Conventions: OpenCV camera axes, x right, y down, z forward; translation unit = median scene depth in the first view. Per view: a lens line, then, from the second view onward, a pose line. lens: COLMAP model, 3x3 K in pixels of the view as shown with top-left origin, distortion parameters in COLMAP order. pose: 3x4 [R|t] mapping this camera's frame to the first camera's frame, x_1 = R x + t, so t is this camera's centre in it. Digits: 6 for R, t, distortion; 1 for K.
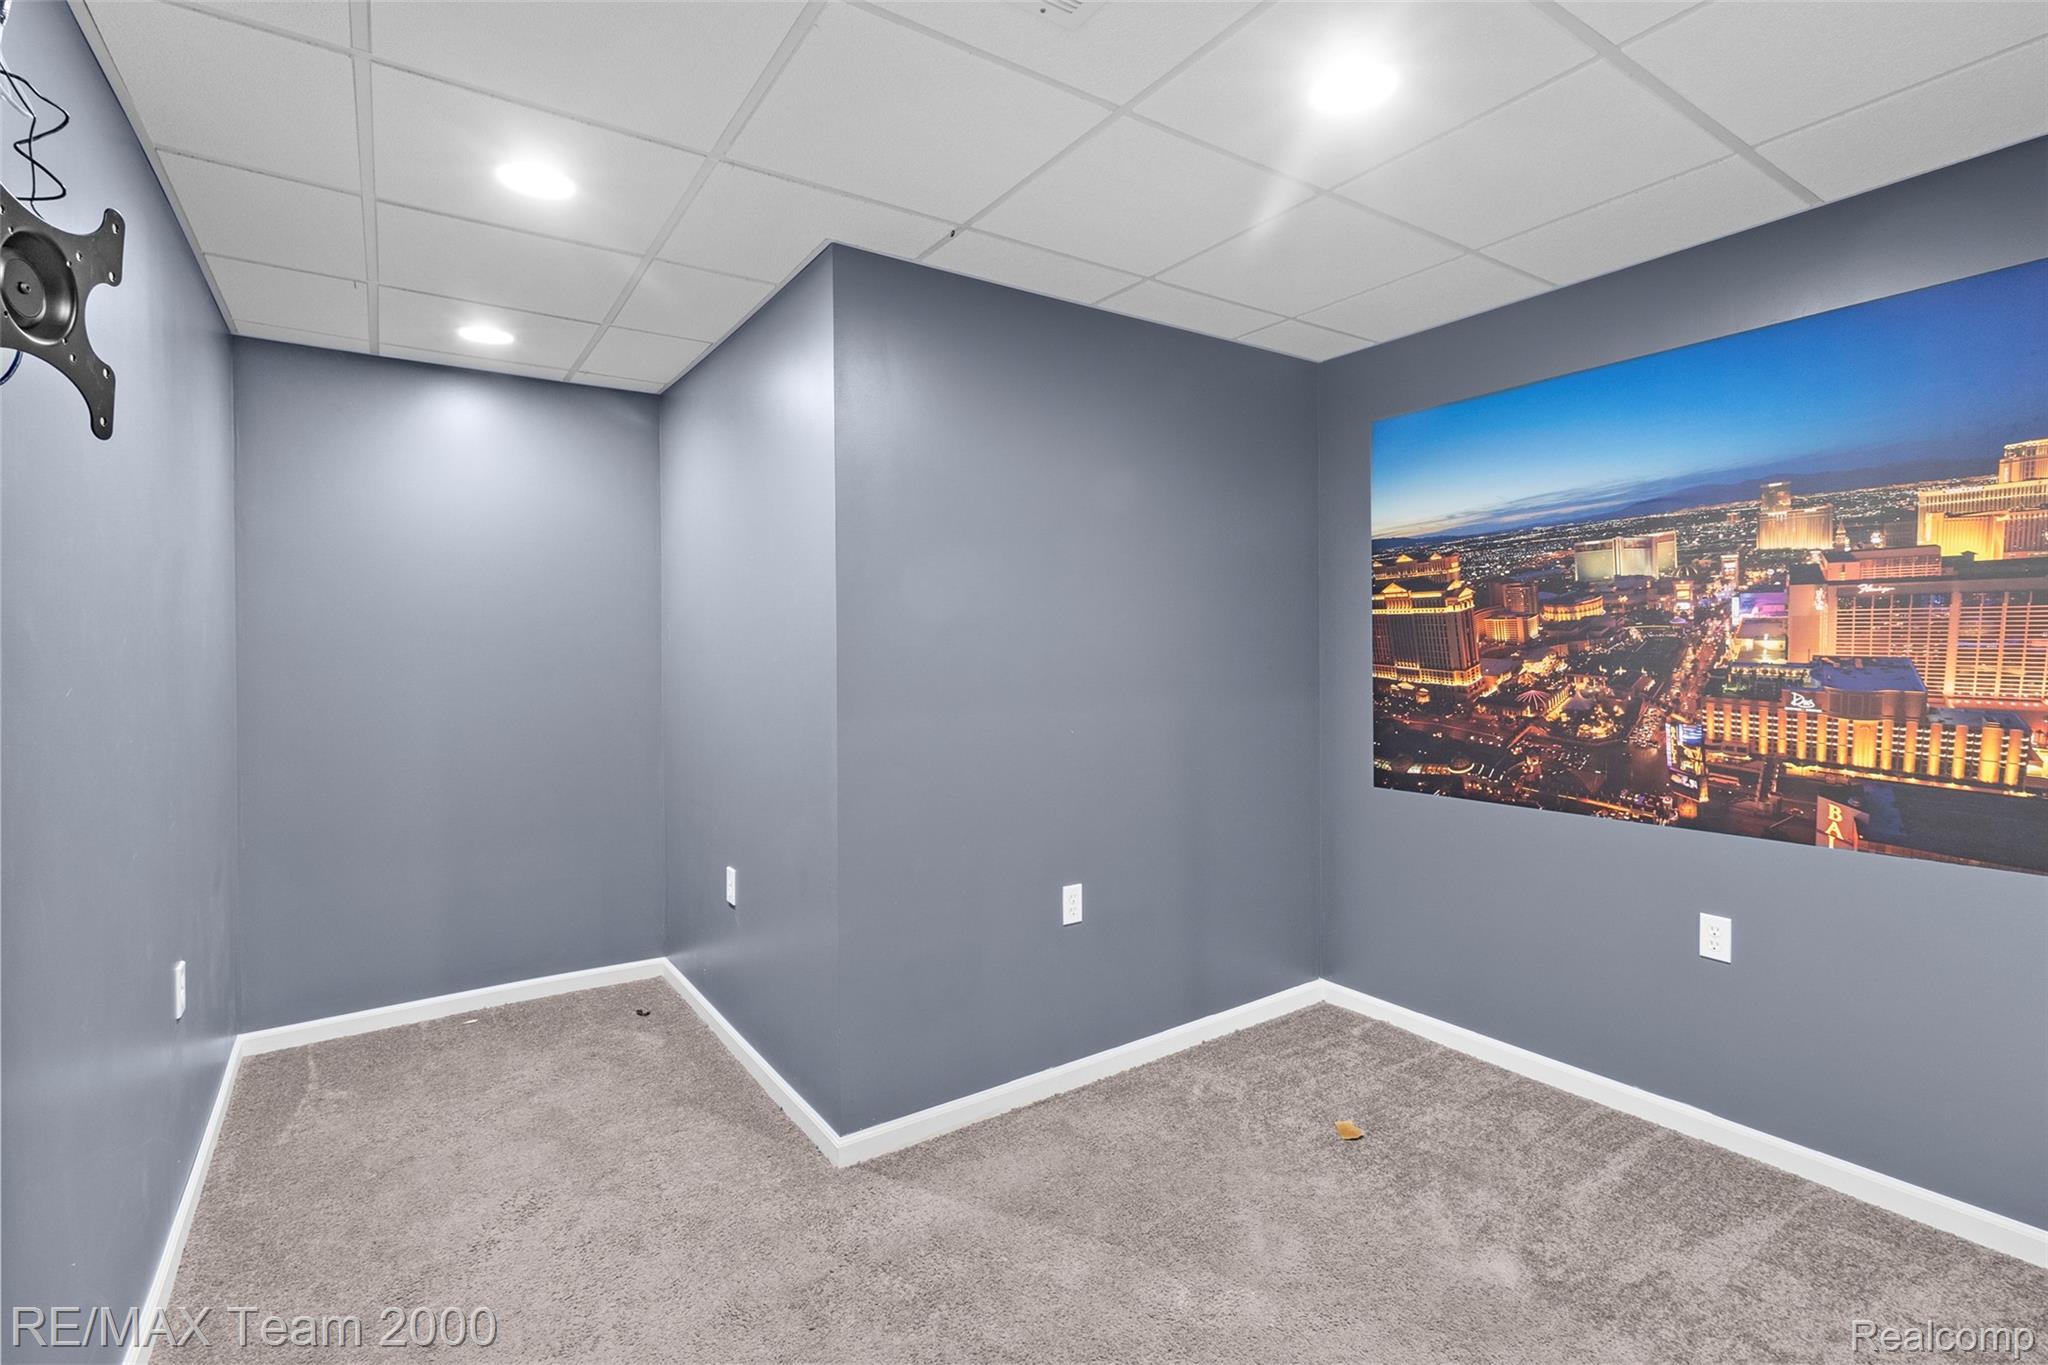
lens RADIAL K [[943.0, 0, 1029.9], [0, 943.0, 673.3], [0, 0, 1]] dist [0.004672, -0.000630]
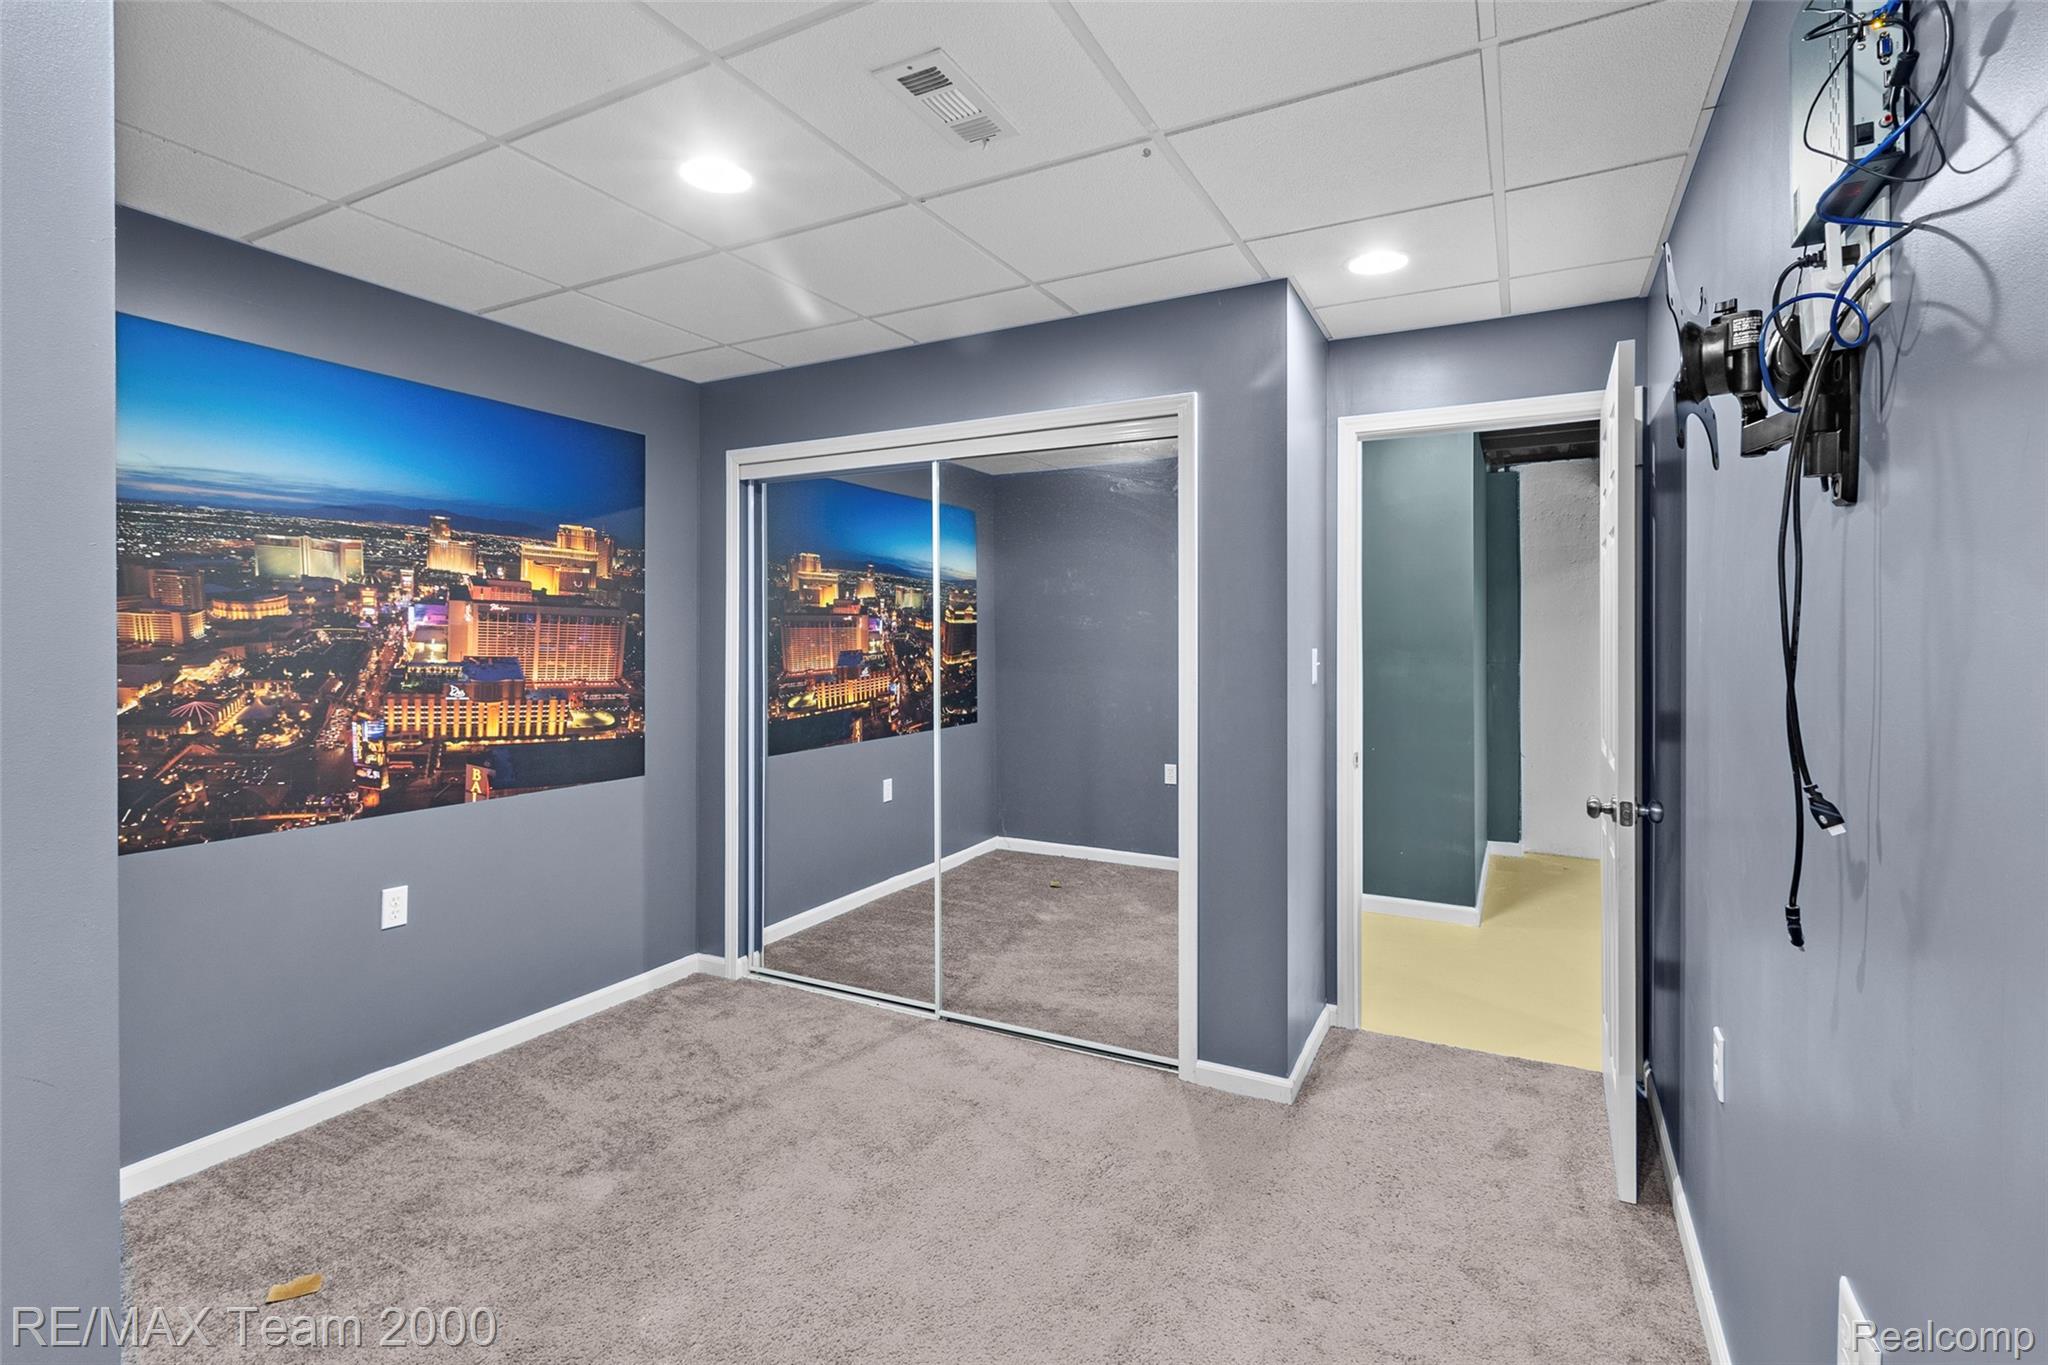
lens RADIAL K [[943.0, 0, 1031.0], [0, 943.0, 665.2], [0, 0, 1]] dist [0.004672, -0.000630]
pose [[-0.467637, -0.015011, 0.883793, -0.631242], [0.023915, 0.999275, 0.029626, -0.024266], [-0.883597, 0.034990, -0.466939, 0.858608]]
